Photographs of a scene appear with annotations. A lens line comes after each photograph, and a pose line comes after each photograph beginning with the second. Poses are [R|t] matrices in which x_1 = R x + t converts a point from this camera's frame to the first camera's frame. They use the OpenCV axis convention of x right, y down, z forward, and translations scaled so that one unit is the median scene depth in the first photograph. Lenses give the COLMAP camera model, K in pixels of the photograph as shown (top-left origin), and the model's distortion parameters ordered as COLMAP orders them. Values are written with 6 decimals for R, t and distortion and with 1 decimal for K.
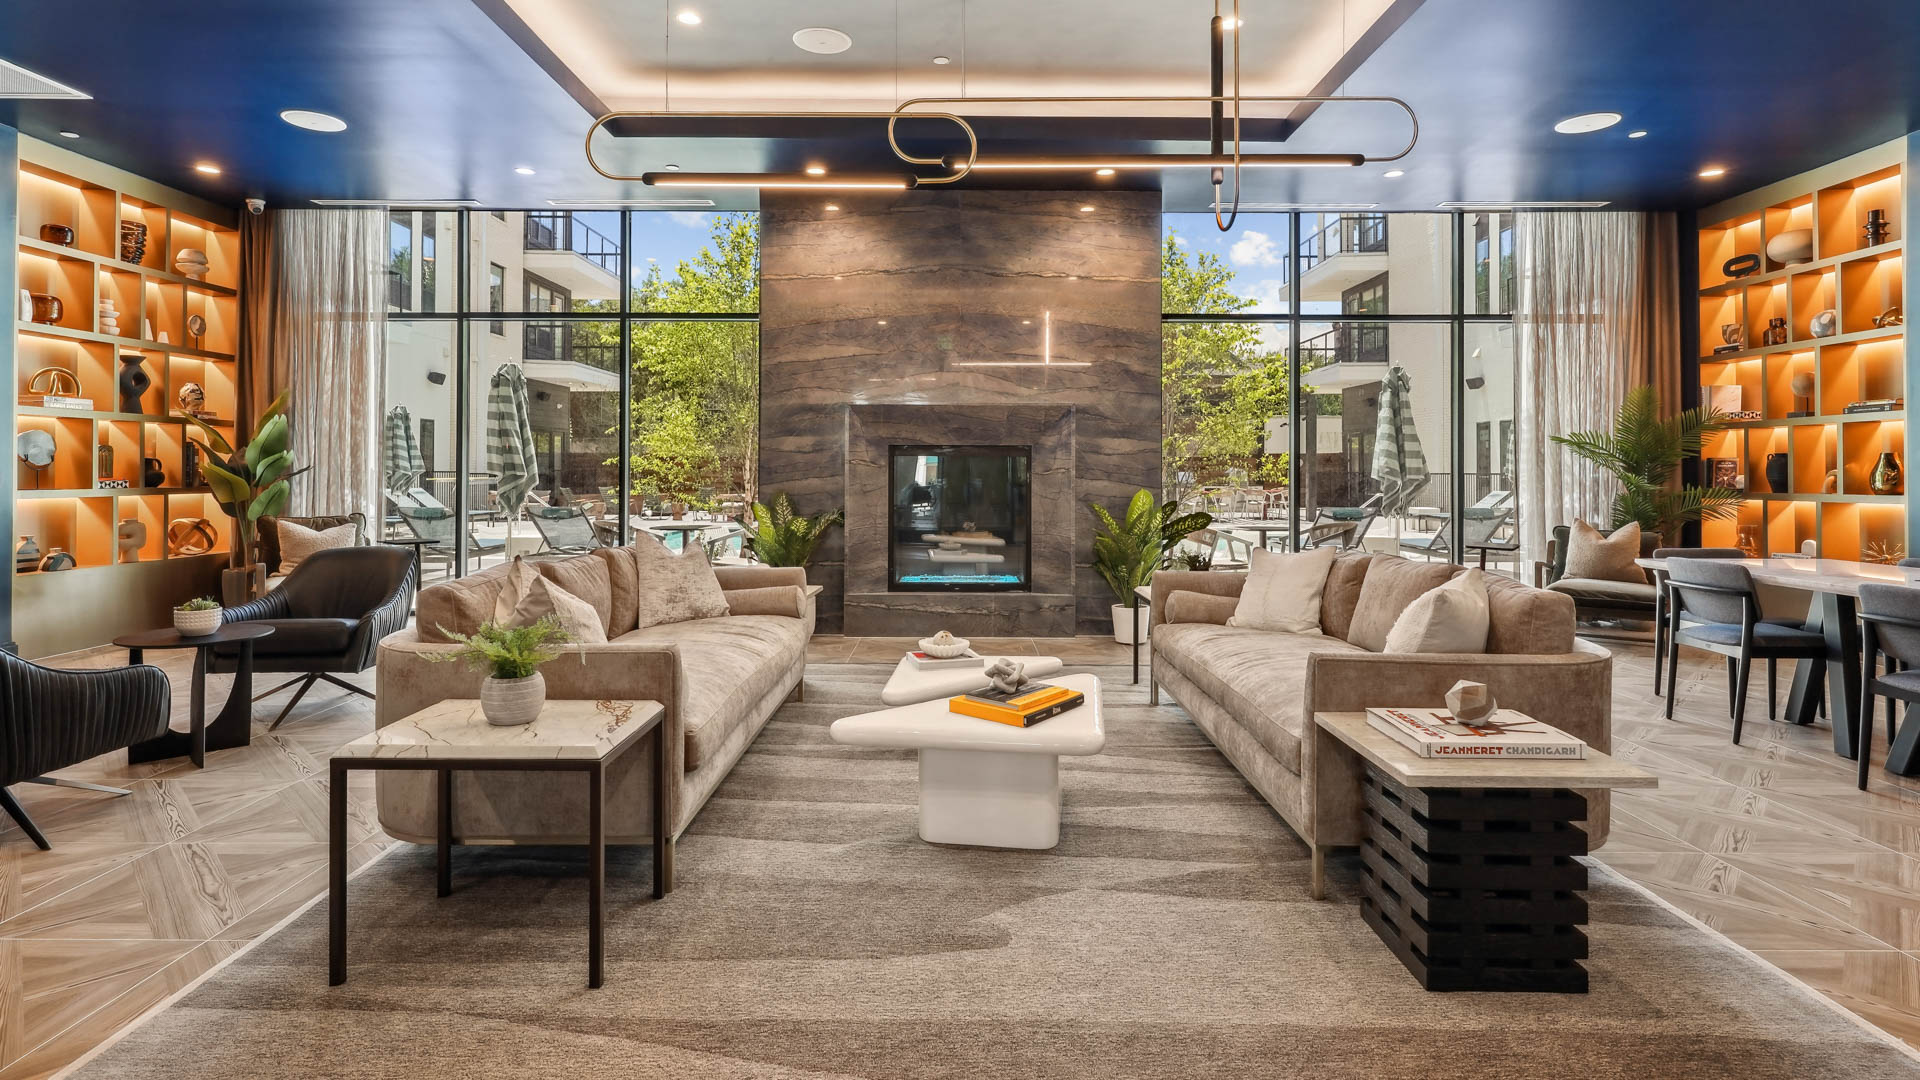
lens RADIAL K [[1000.7, 0, 963.5], [0, 1000.7, 479.9], [0, 0, 1]] dist [0.001669, 0.001074]
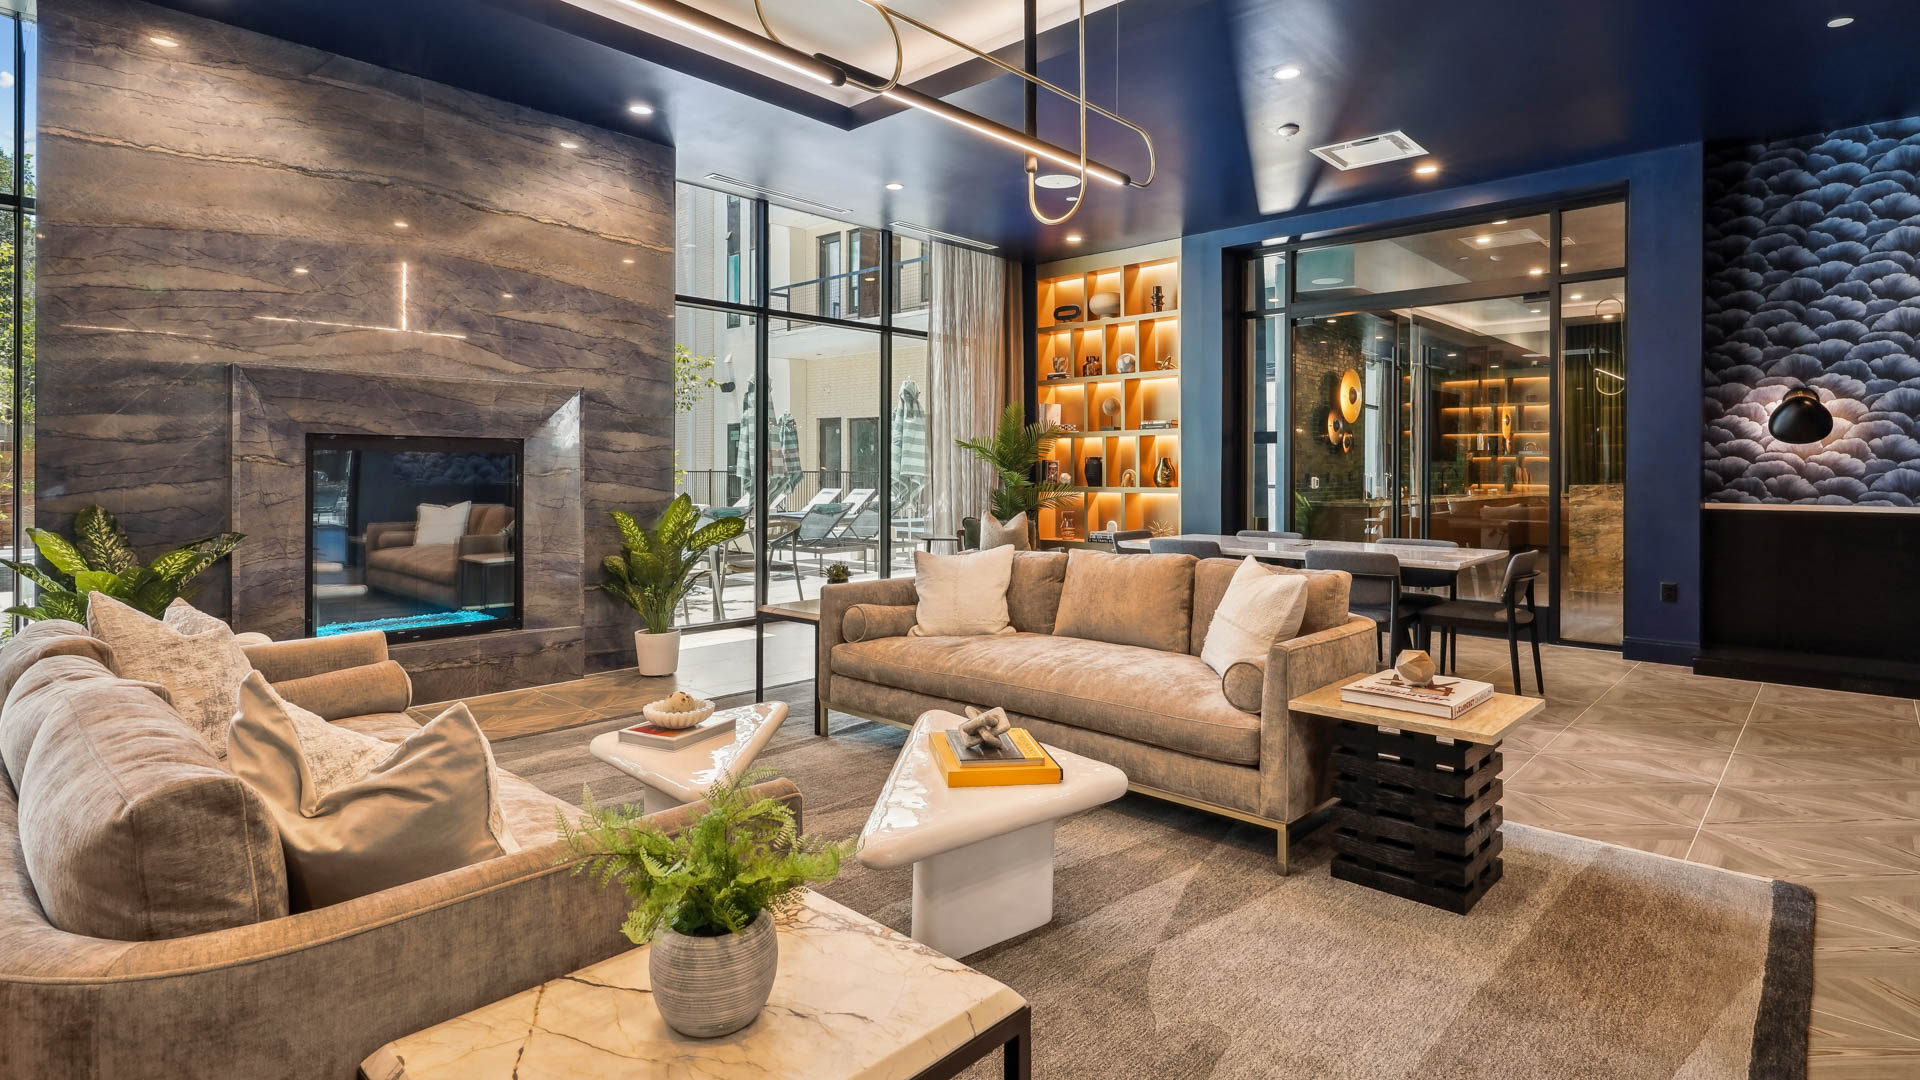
lens RADIAL K [[1000.7, 0, 963.5], [0, 1000.7, 479.9], [0, 0, 1]] dist [0.001669, 0.001074]
pose [[0.657552, -0.009013, 0.753355, -0.290581], [0.006615, 0.999959, 0.006190, -0.005121], [-0.753380, 0.000914, 0.657584, 0.240115]]
